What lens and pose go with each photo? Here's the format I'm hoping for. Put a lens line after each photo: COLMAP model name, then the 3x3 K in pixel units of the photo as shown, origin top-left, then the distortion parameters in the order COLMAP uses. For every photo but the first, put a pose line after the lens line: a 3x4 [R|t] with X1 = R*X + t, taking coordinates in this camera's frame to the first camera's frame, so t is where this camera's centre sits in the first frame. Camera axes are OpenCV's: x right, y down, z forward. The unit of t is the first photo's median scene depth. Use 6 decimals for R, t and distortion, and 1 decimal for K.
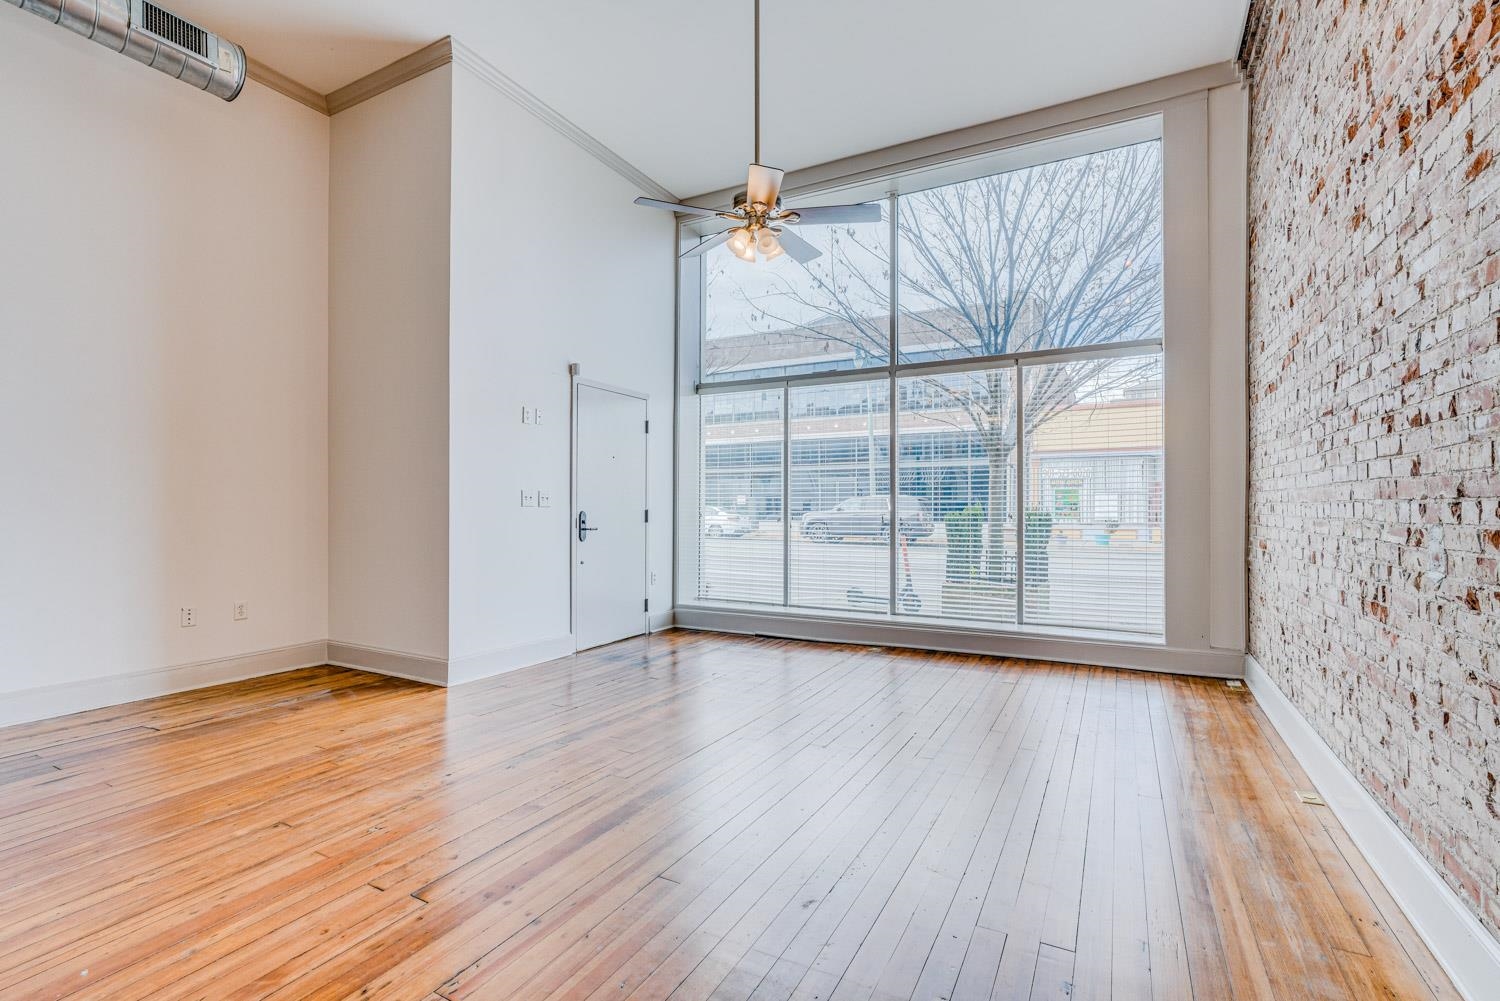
lens RADIAL K [[678.9, 0, 758.1], [0, 678.9, 505.2], [0, 0, 1]] dist [-0.011660, 0.004894]
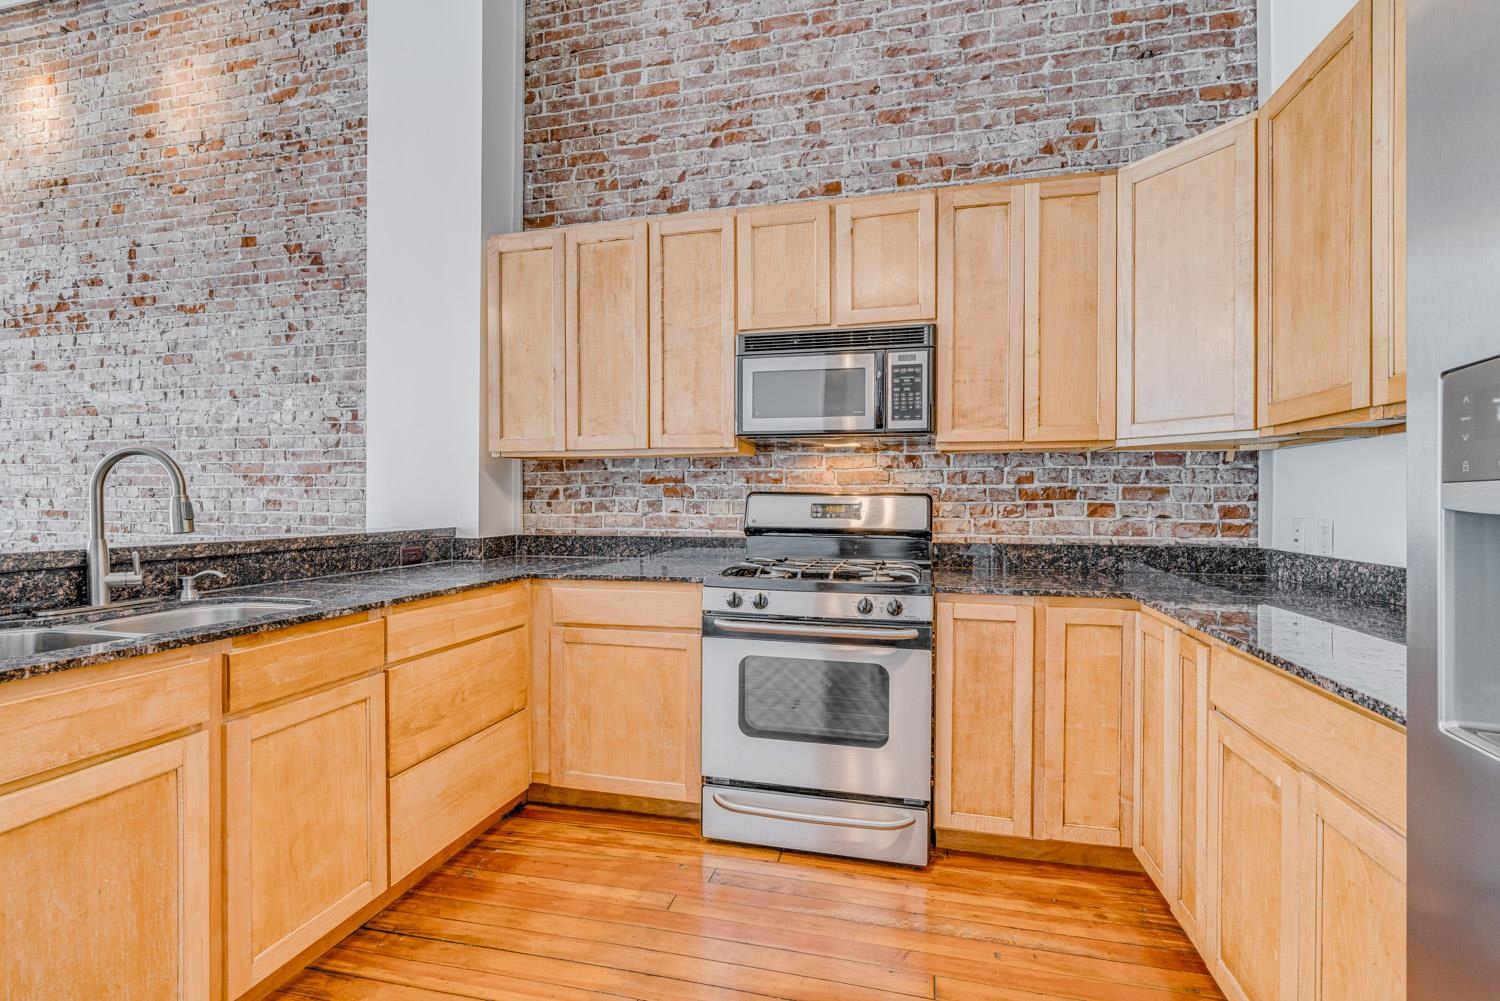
lens RADIAL K [[678.9, 0, 747.1], [0, 678.9, 502.4], [0, 0, 1]] dist [-0.011660, 0.004894]
pose [[-0.252841, 0.000186, 0.967508, -1.055832], [-0.005846, 0.999981, -0.001720, -0.002152], [-0.967490, -0.006091, -0.252836, -0.483289]]
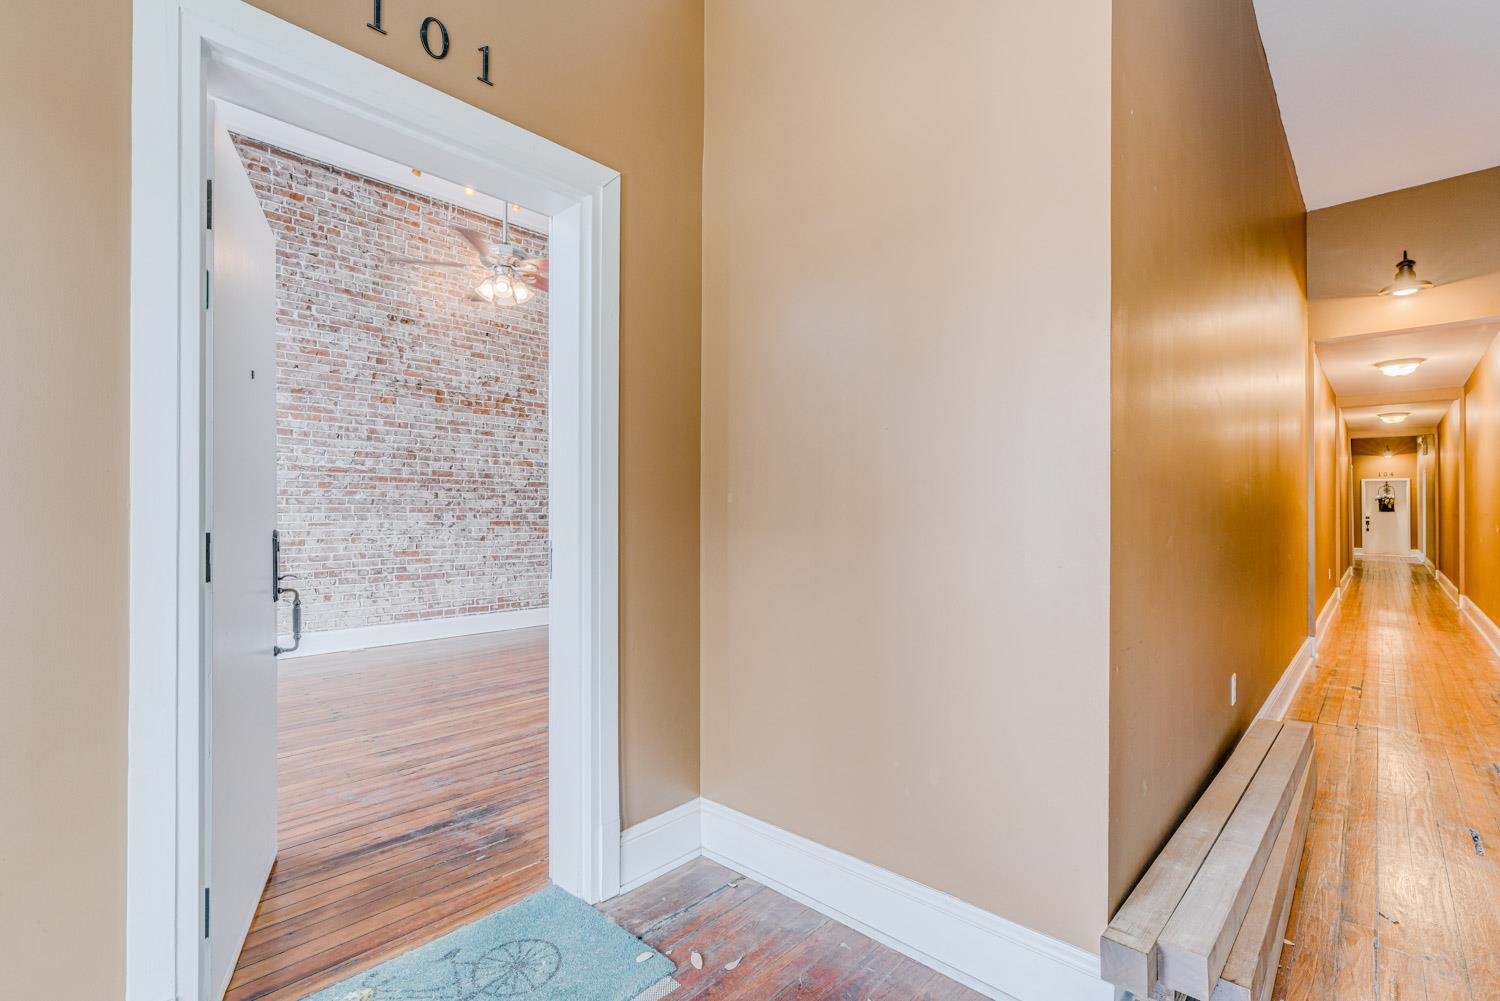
lens RADIAL K [[678.9, 0, 773.7], [0, 678.9, 504.7], [0, 0, 1]] dist [-0.011660, 0.004894]
pose [[-0.967786, -0.000221, 0.251776, -0.865722], [-0.002635, 0.999954, -0.009249, -0.015596], [-0.251762, -0.009614, -0.967741, 2.319375]]
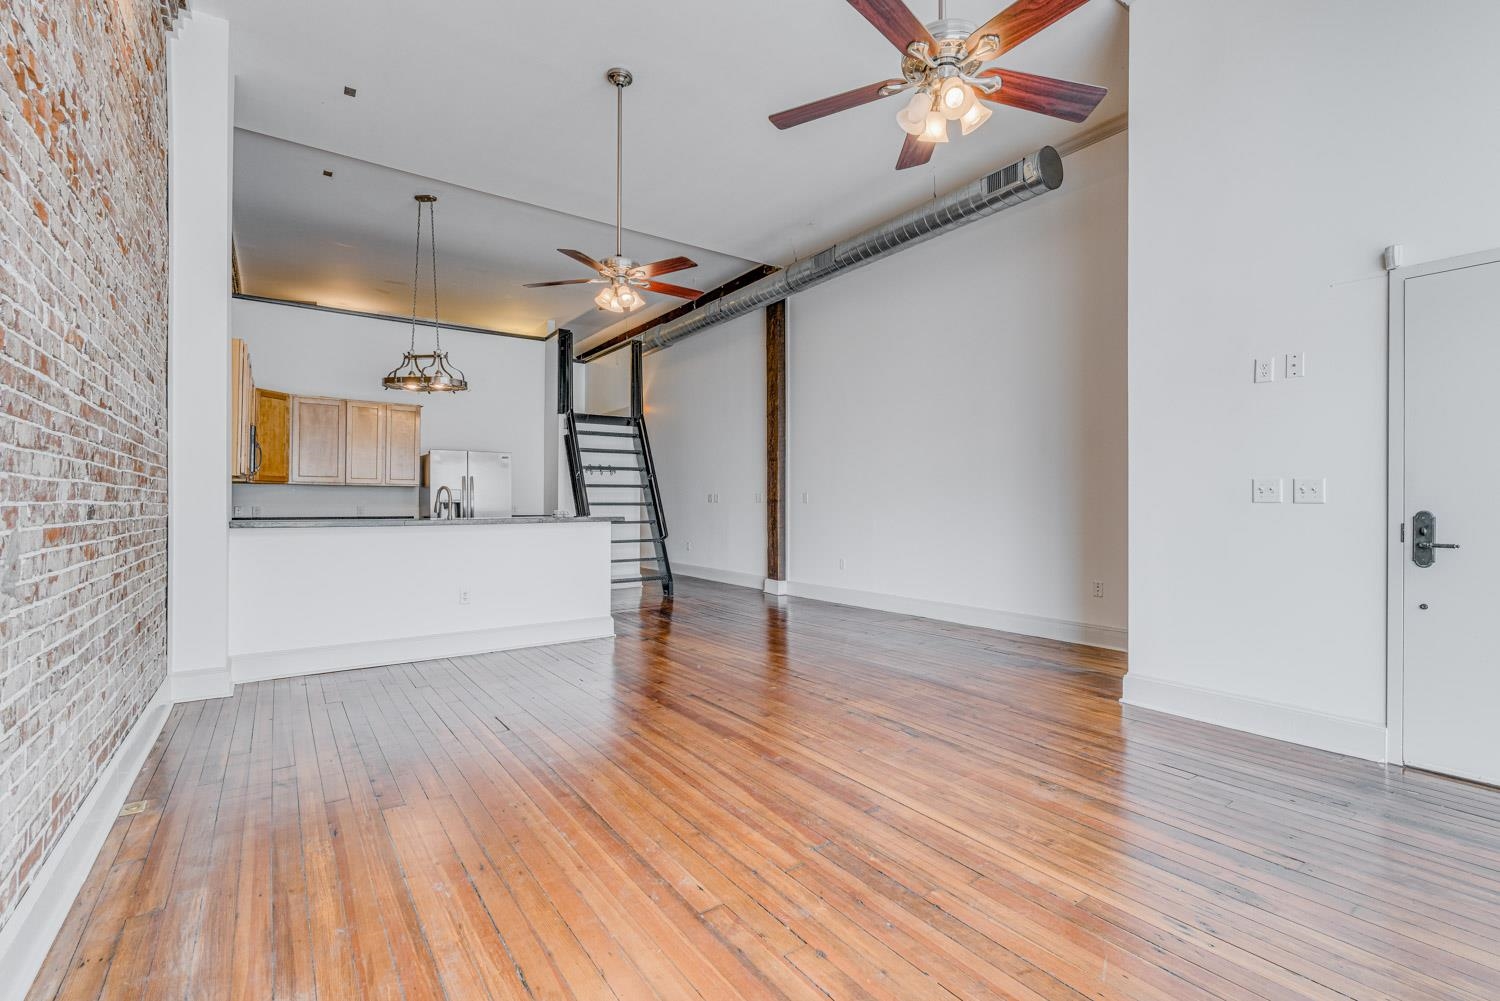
lens RADIAL K [[678.9, 0, 747.1], [0, 678.9, 496.6], [0, 0, 1]] dist [-0.011660, 0.004894]
pose [[-0.444808, -0.004021, -0.895617, 0.780657], [0.004365, 0.999968, -0.006657, -0.002479], [0.895615, -0.006870, -0.444776, 1.294930]]
